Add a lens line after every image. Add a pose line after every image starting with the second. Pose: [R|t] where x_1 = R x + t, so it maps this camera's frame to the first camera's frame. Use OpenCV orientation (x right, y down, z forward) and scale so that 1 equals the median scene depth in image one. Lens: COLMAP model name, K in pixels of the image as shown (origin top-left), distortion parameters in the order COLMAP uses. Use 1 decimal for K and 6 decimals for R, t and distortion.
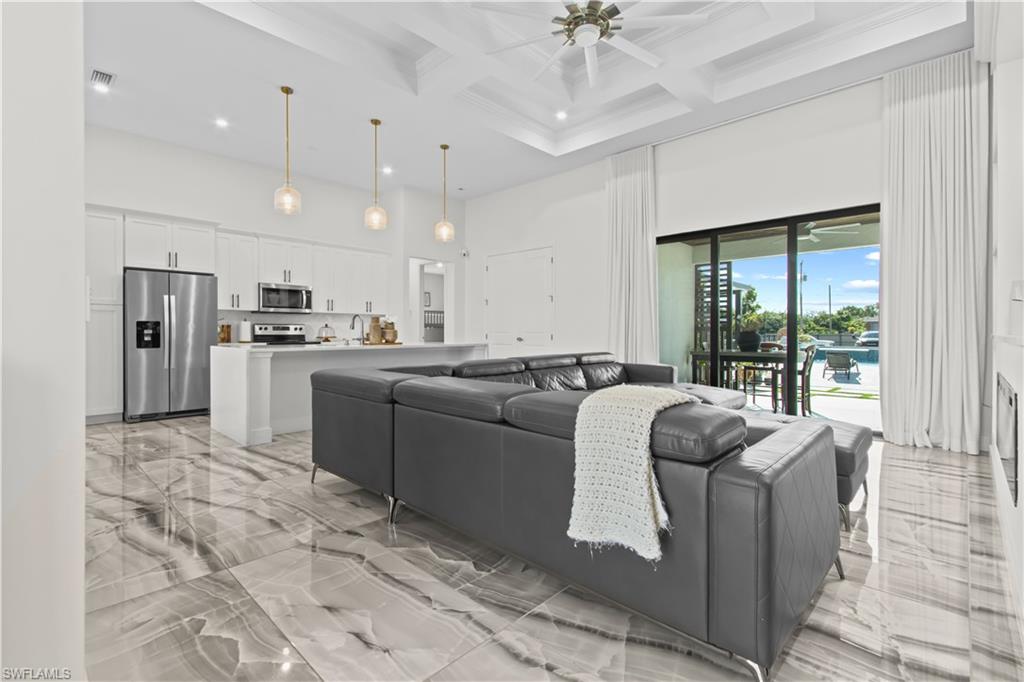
lens RADIAL K [[463.7, 0, 511.6], [0, 463.7, 338.6], [0, 0, 1]] dist [-0.000918, -0.000179]
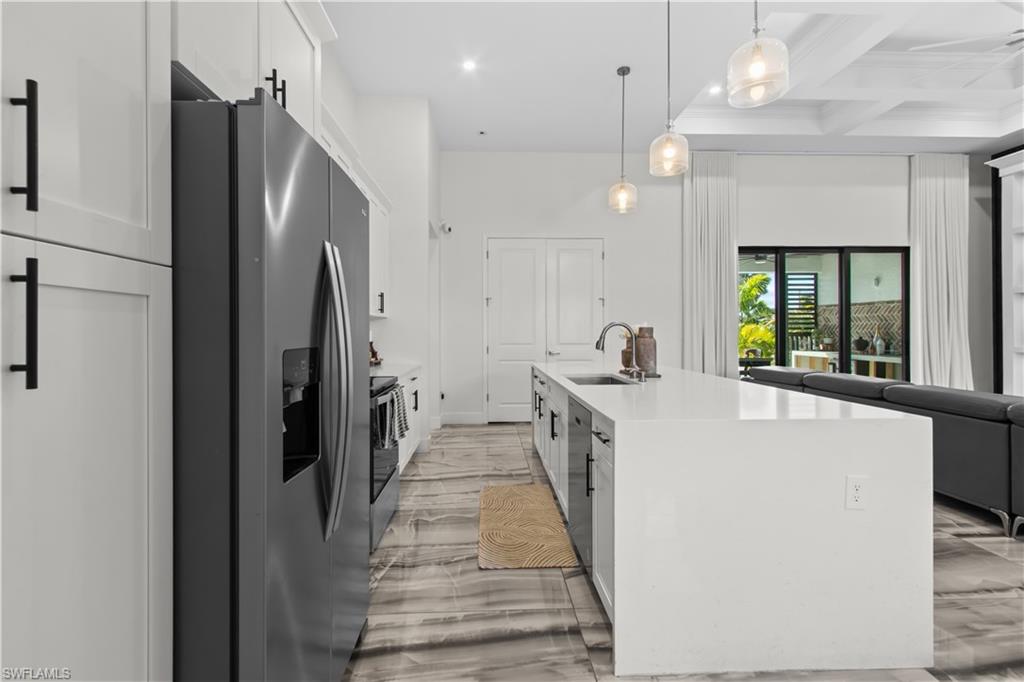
lens RADIAL K [[469.5, 0, 505.3], [0, 469.5, 328.0], [0, 0, 1]] dist [0.001433, 0.000194]
pose [[0.699103, -0.000034, 0.715021, -0.718422], [0.017185, 0.999712, -0.016754, -0.034369], [-0.714814, 0.024000, 0.698903, 0.630622]]
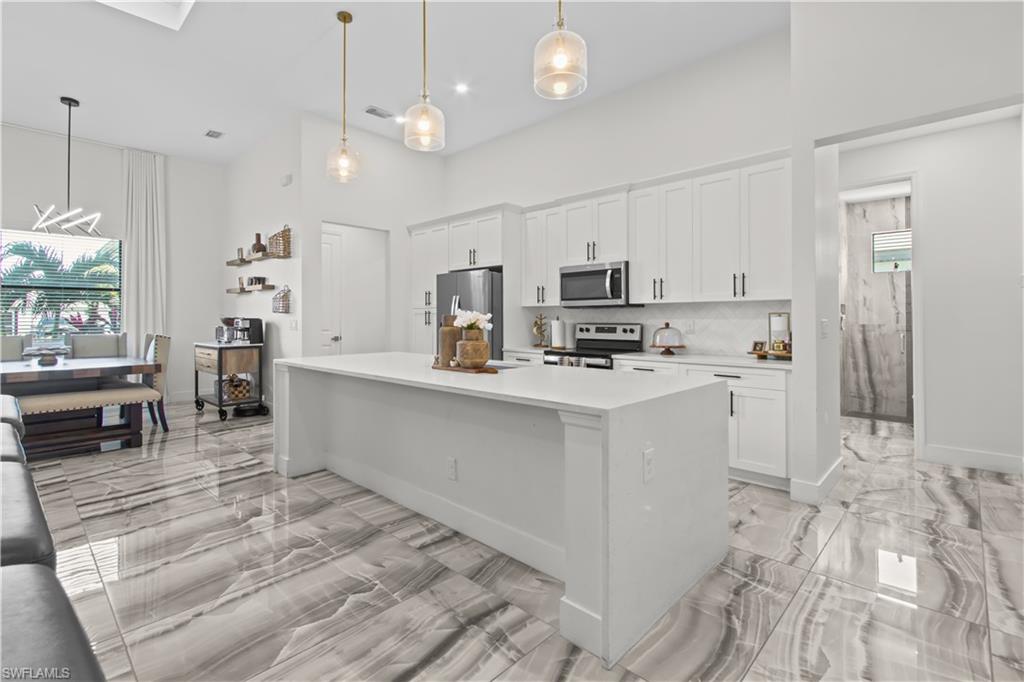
lens RADIAL K [[469.5, 0, 505.3], [0, 469.5, 328.0], [0, 0, 1]] dist [0.001433, 0.000194]
pose [[-0.002201, 0.015424, -0.999879, 0.196647], [-0.013078, 0.999795, 0.015452, -0.036040], [0.999912, 0.013111, -0.001999, 0.927299]]
